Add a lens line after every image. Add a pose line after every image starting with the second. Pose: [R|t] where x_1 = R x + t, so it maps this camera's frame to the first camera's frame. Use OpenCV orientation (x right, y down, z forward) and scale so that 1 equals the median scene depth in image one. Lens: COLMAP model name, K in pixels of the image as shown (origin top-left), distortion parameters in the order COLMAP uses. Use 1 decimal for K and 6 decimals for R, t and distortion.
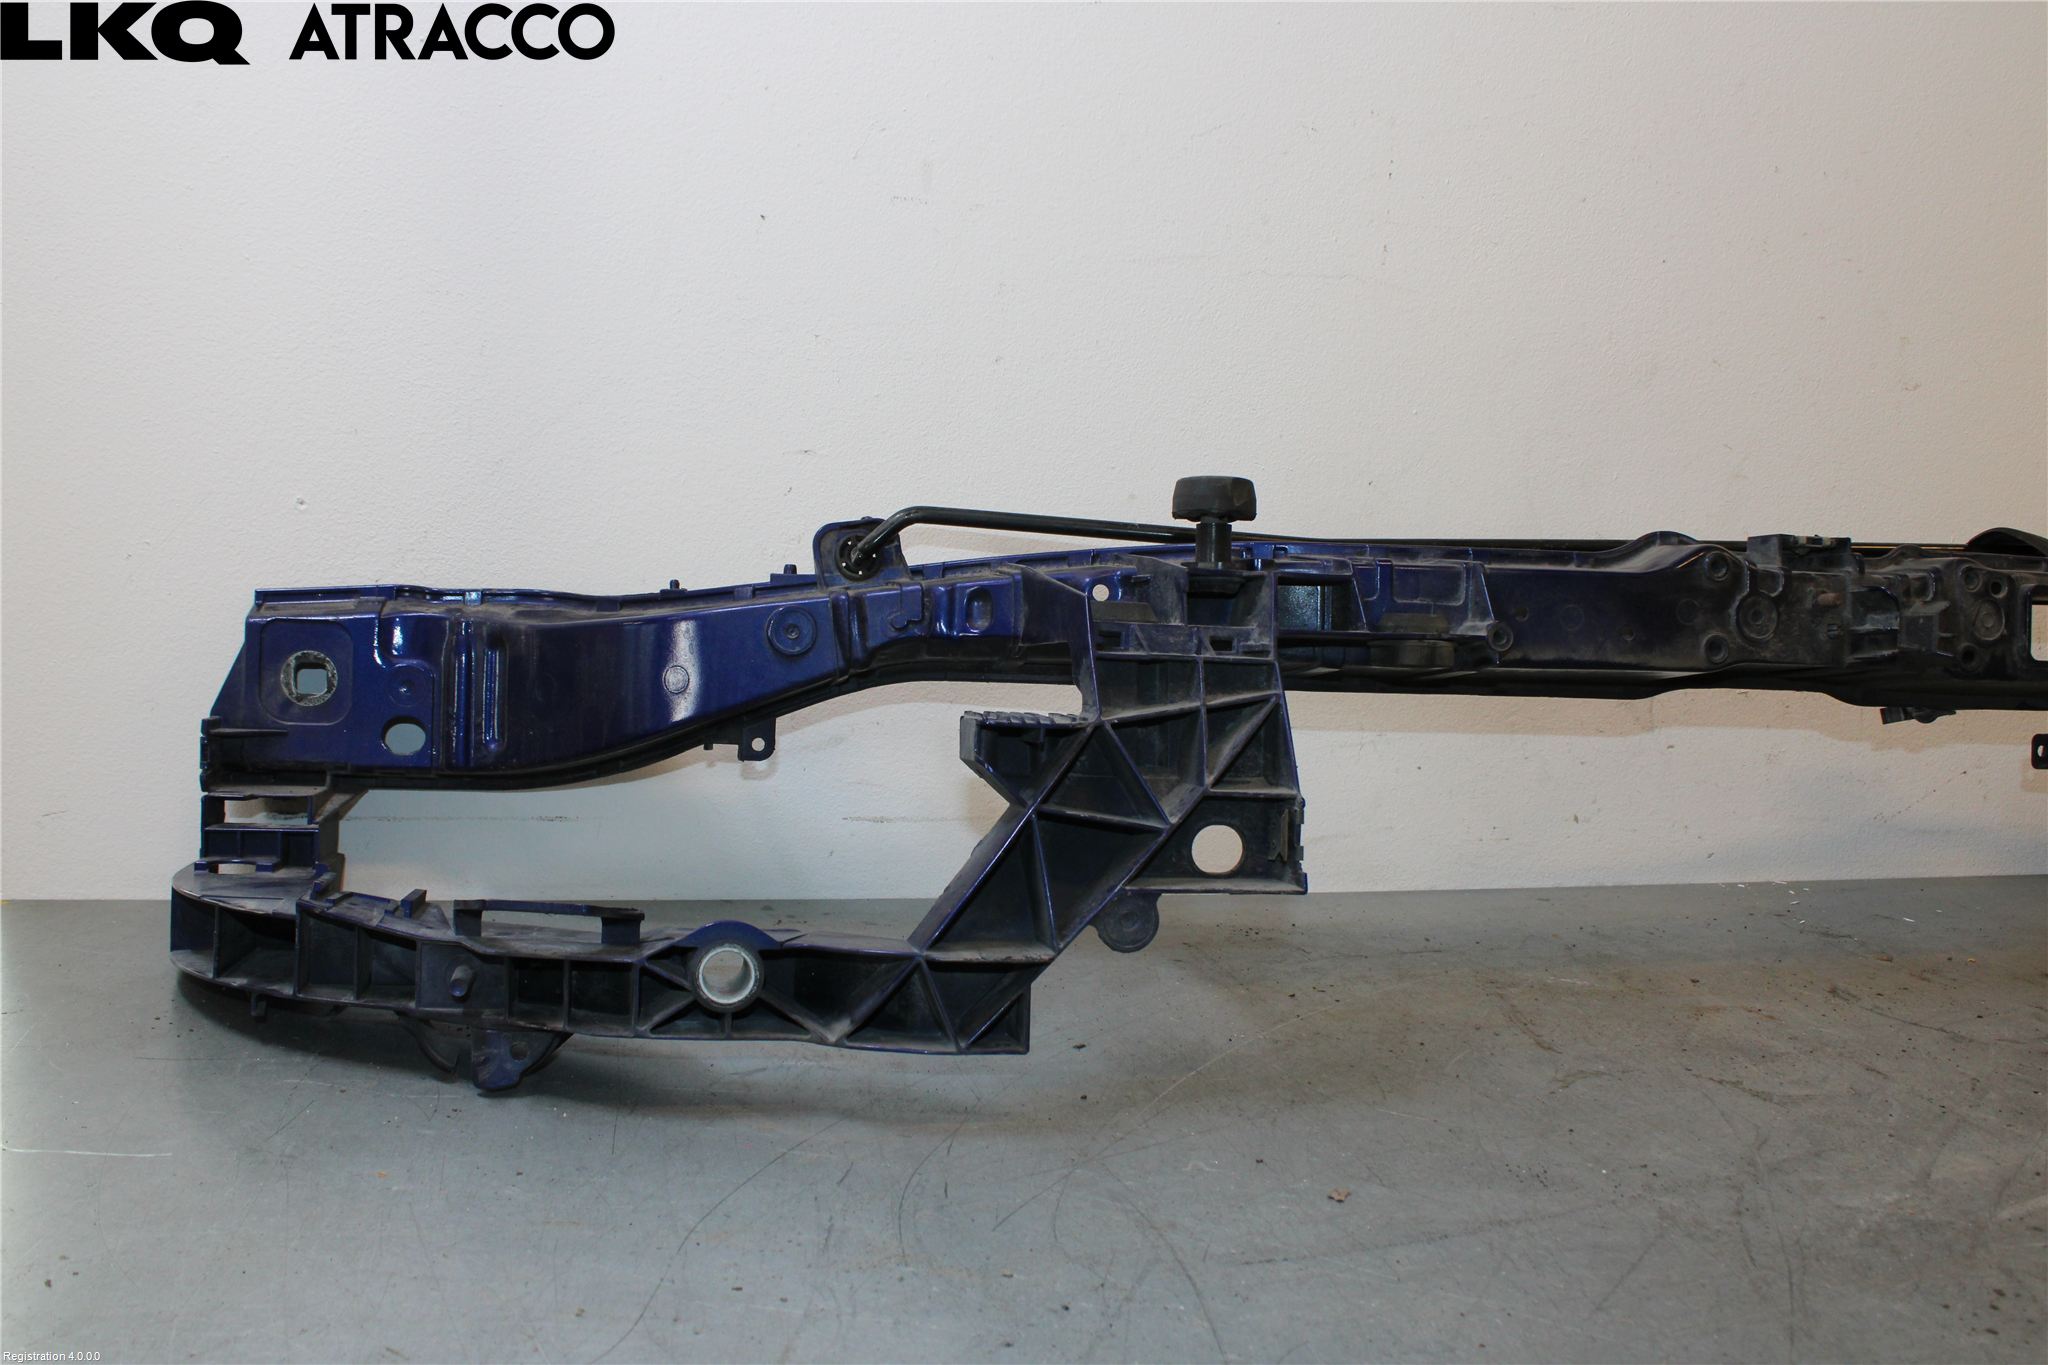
lens RADIAL K [[1954.4, 0, 1024.0], [0, 1954.4, 682.5], [0, 0, 1]] dist [-0.176521, 0.162817]
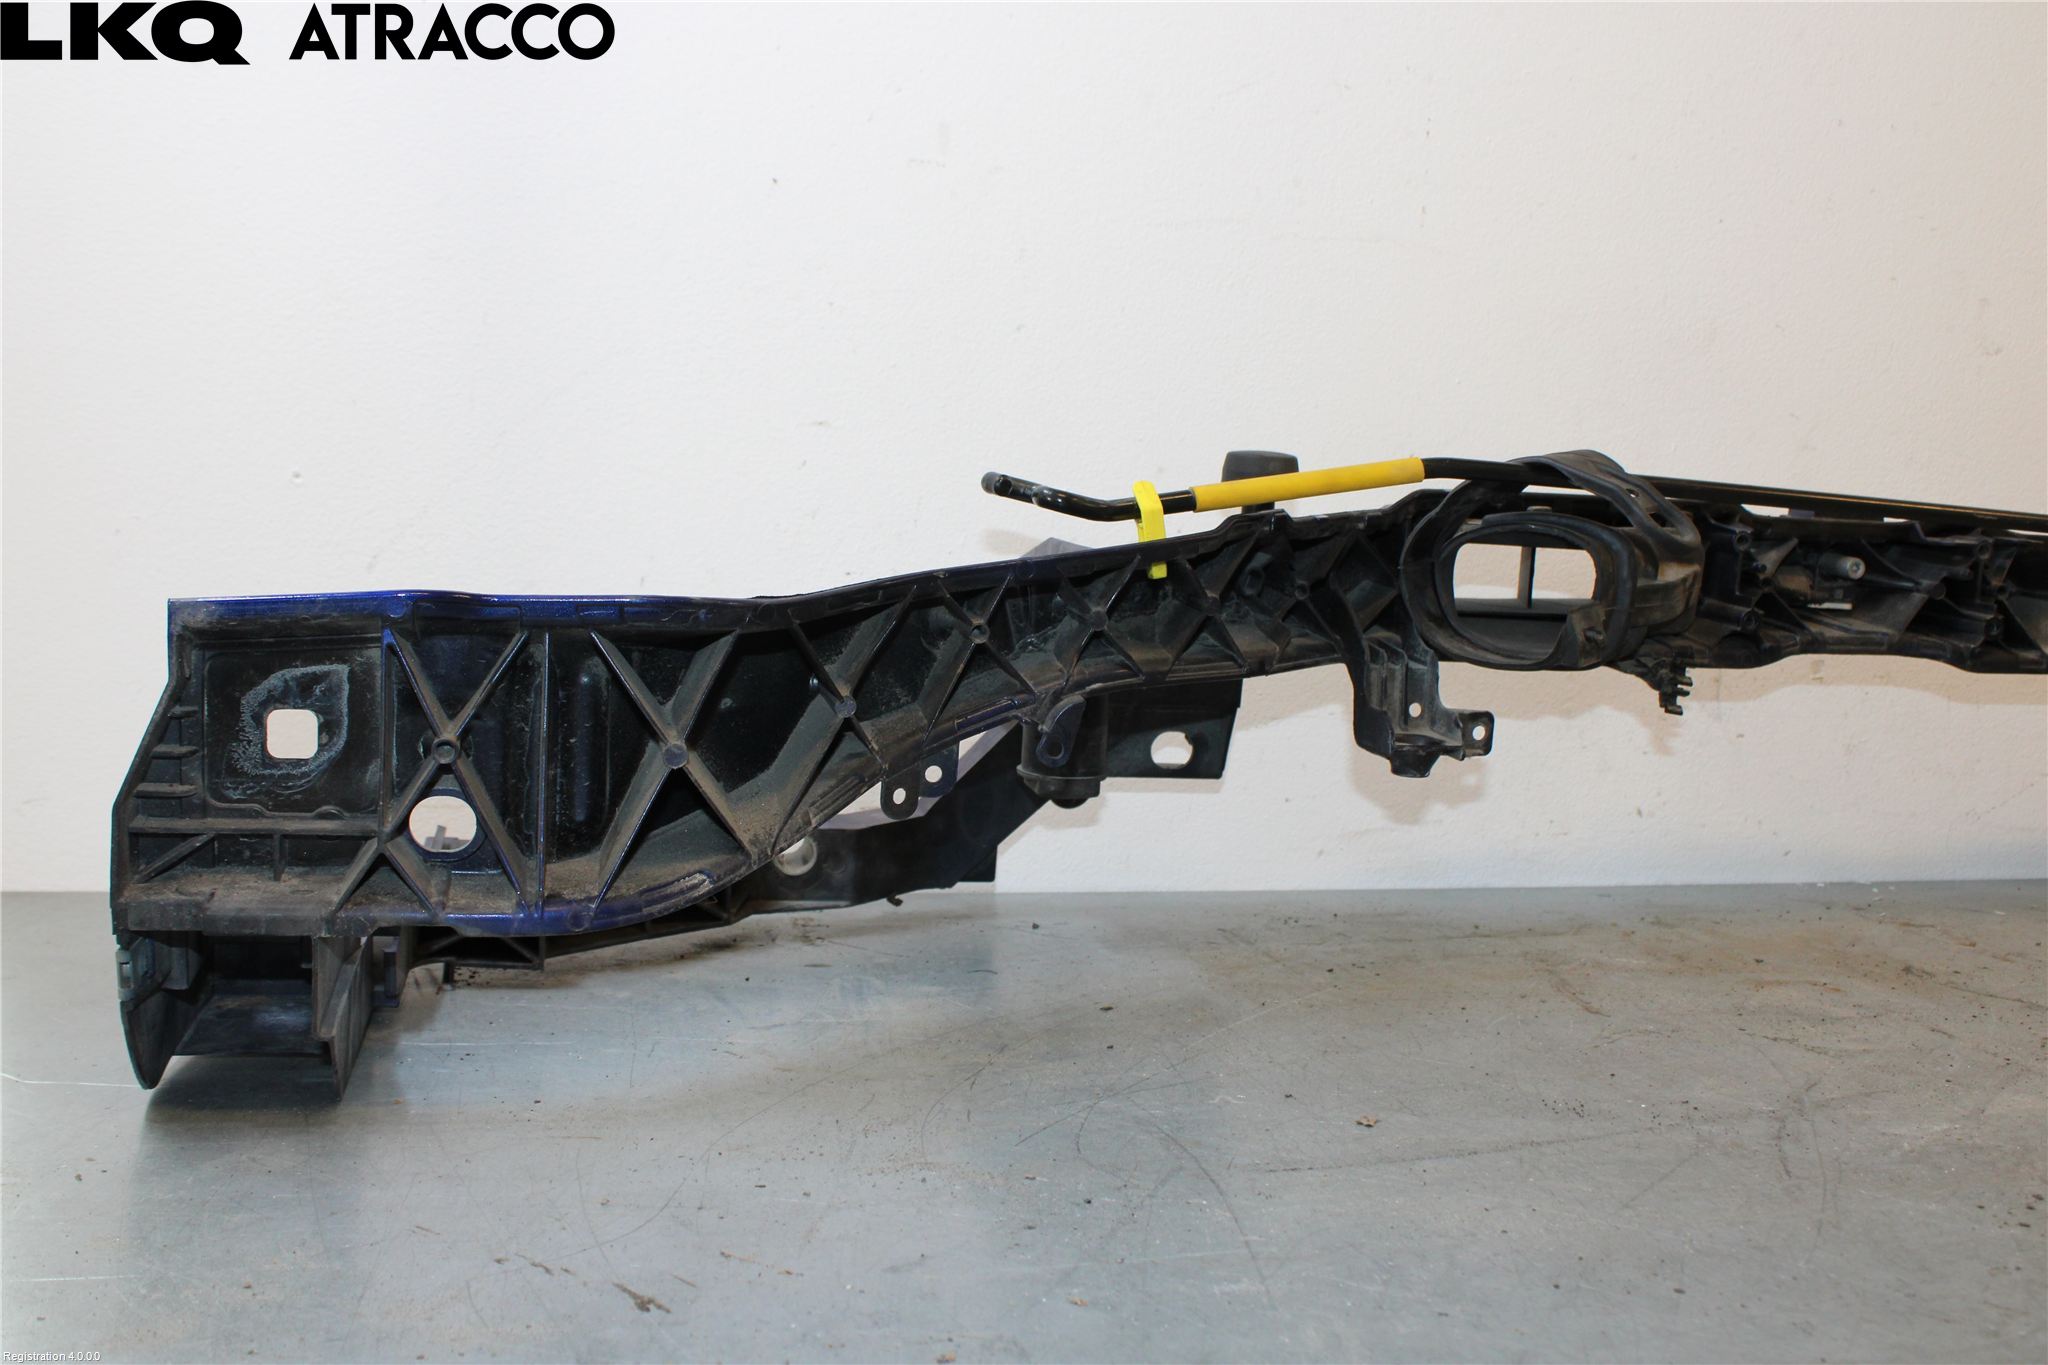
lens RADIAL K [[2296.8, 0, 1019.9], [0, 2296.8, 722.2], [0, 0, 1]] dist [-0.147209, 0.153431]
pose [[0.999789, -0.008345, -0.018746, 0.009405], [0.007550, 0.999085, -0.042096, 0.111785], [0.019080, 0.041946, 0.998938, -0.178385]]
